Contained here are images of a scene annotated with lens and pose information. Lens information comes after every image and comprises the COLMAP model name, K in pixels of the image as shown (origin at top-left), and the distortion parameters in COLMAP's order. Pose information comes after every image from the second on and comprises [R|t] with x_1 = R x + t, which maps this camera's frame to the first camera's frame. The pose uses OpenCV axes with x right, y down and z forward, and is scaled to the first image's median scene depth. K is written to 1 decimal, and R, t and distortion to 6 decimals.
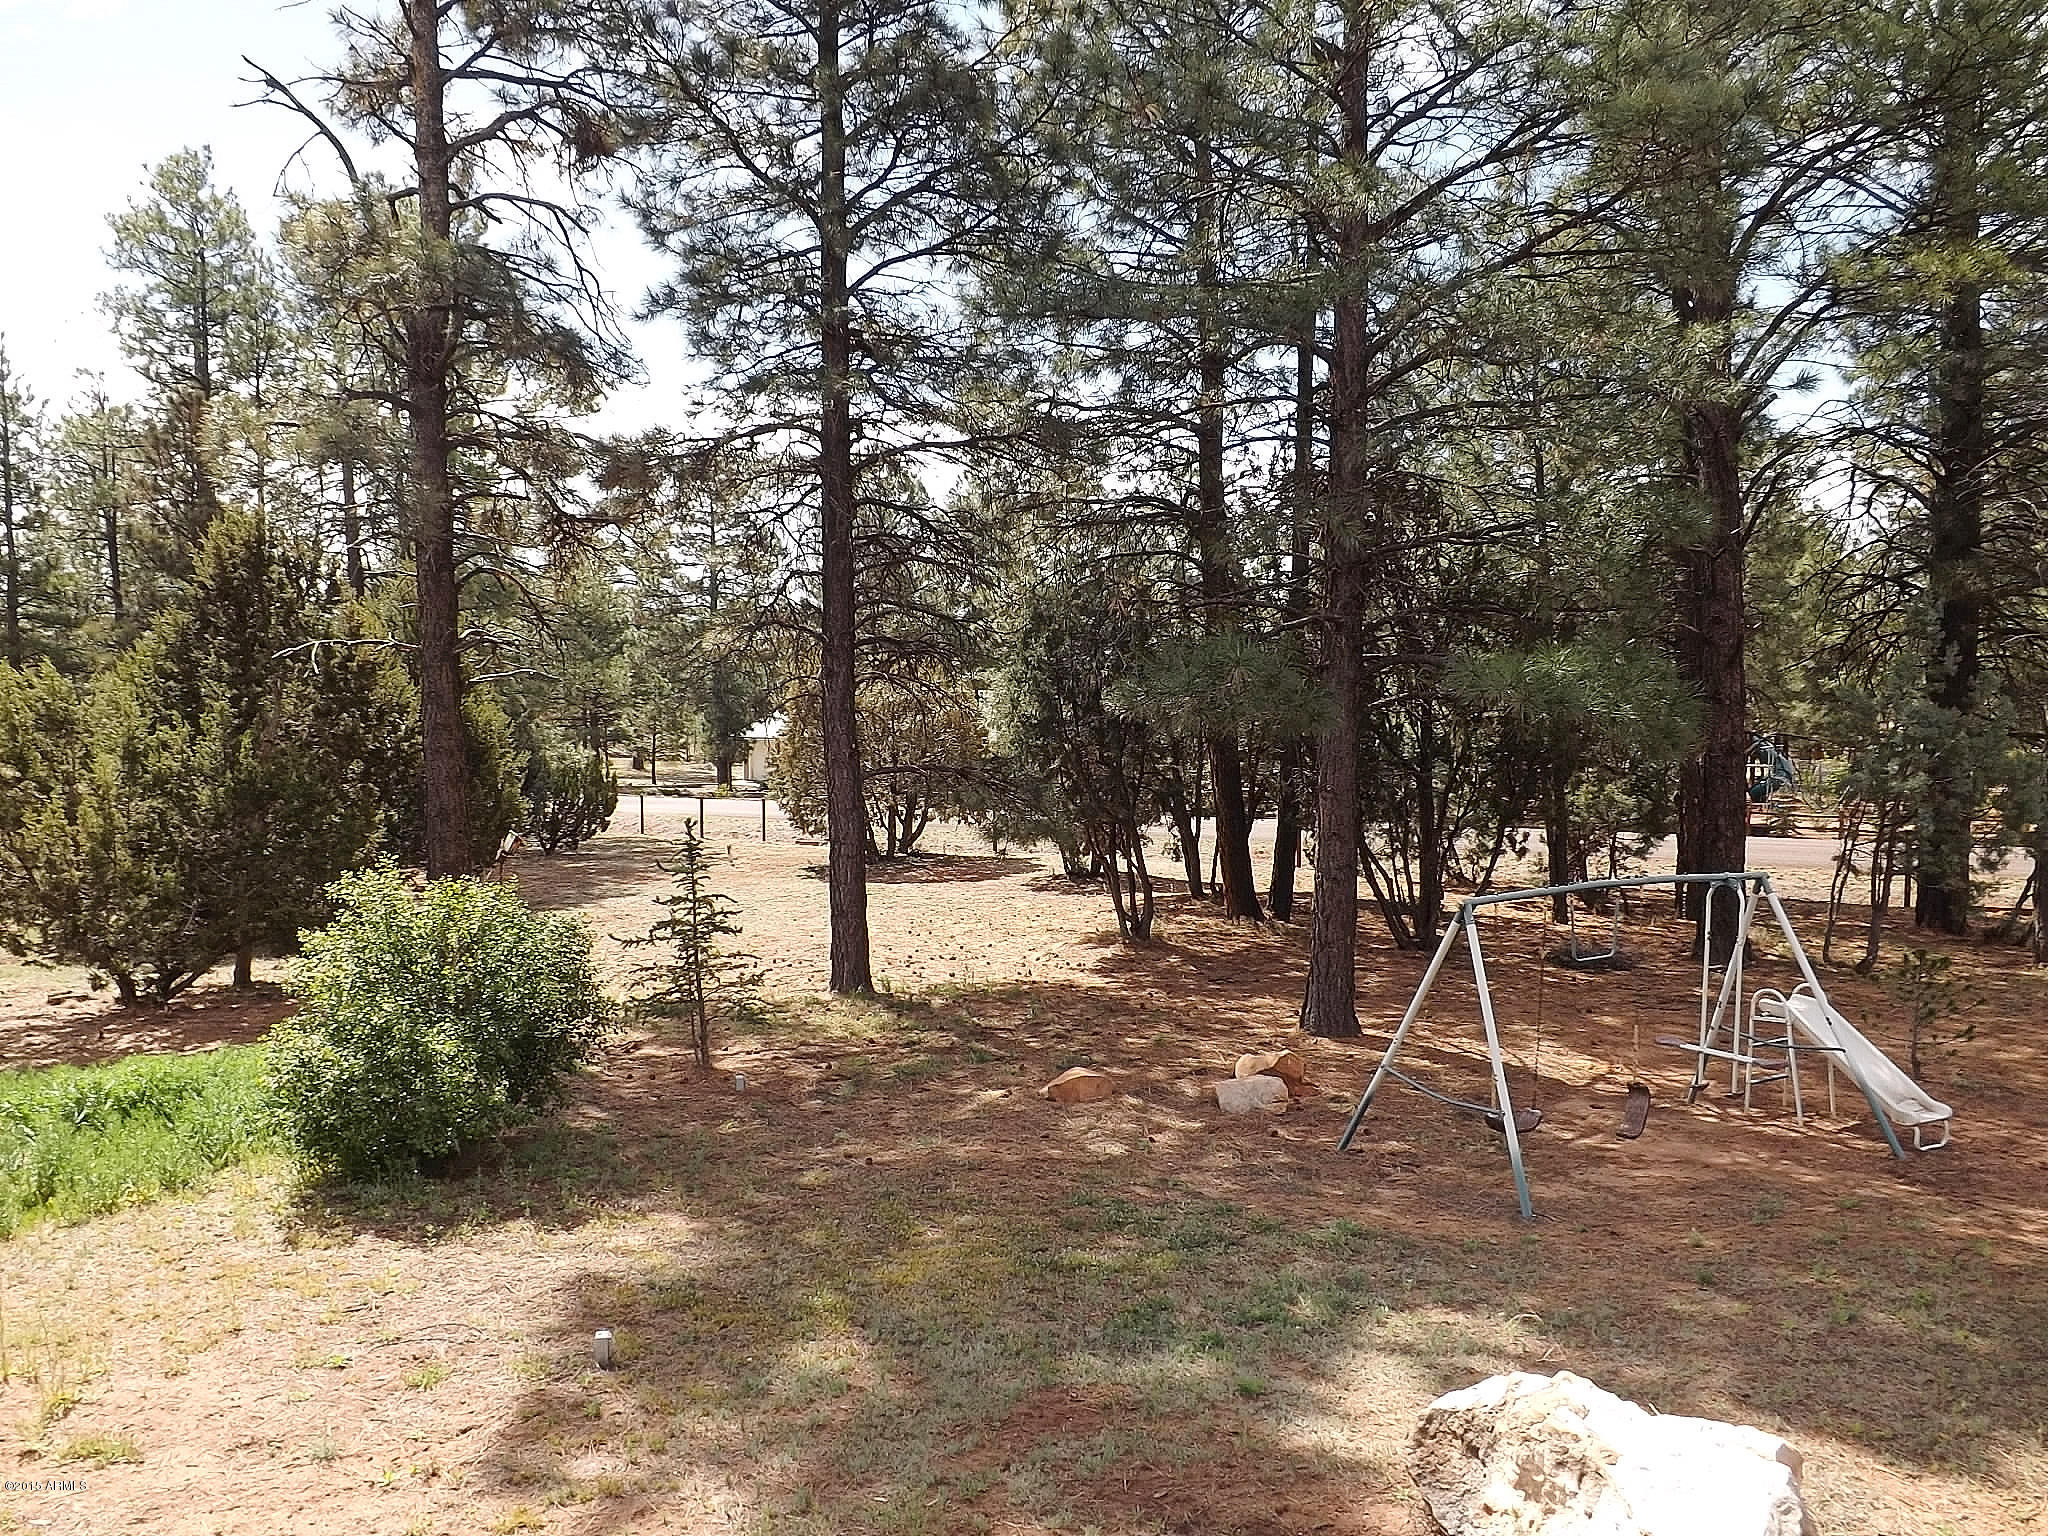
lens RADIAL K [[1494.6, 0, 999.6], [0, 1494.6, 766.0], [0, 0, 1]] dist [-0.034637, 0.002864]
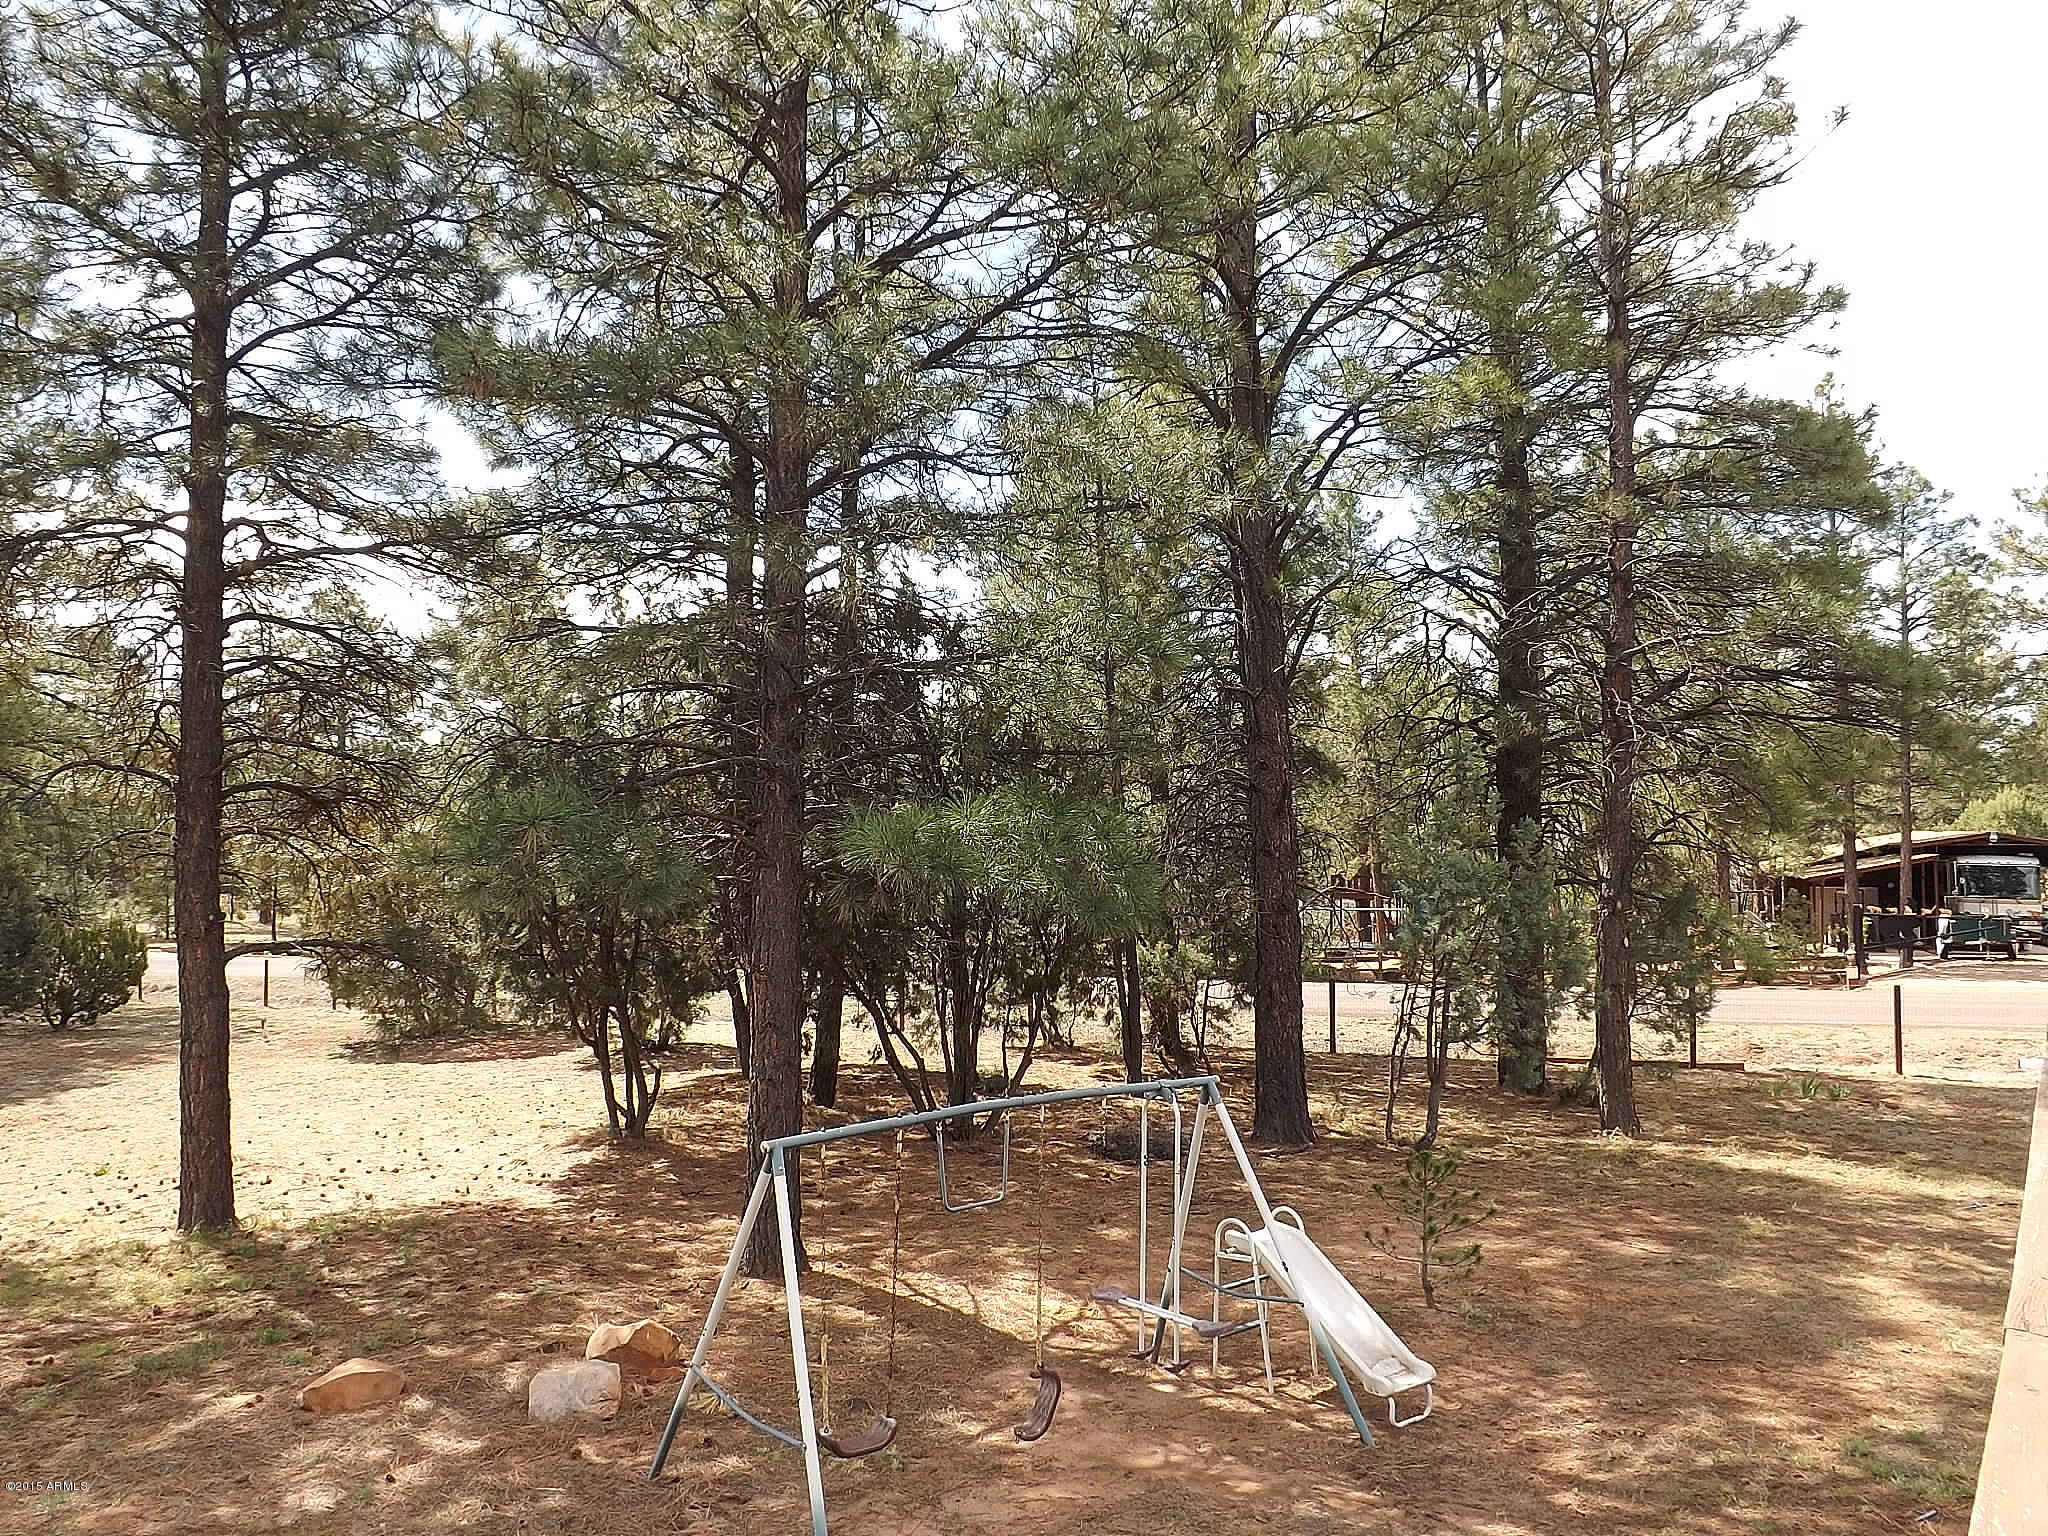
lens RADIAL K [[1485.6, 0, 993.8], [0, 1485.6, 767.0], [0, 0, 1]] dist [-0.051043, 0.007569]
pose [[0.983060, 0.004306, 0.183232, 0.201680], [0.013374, 0.995373, -0.095149, -0.015894], [-0.182794, 0.095988, 0.978454, 0.176591]]
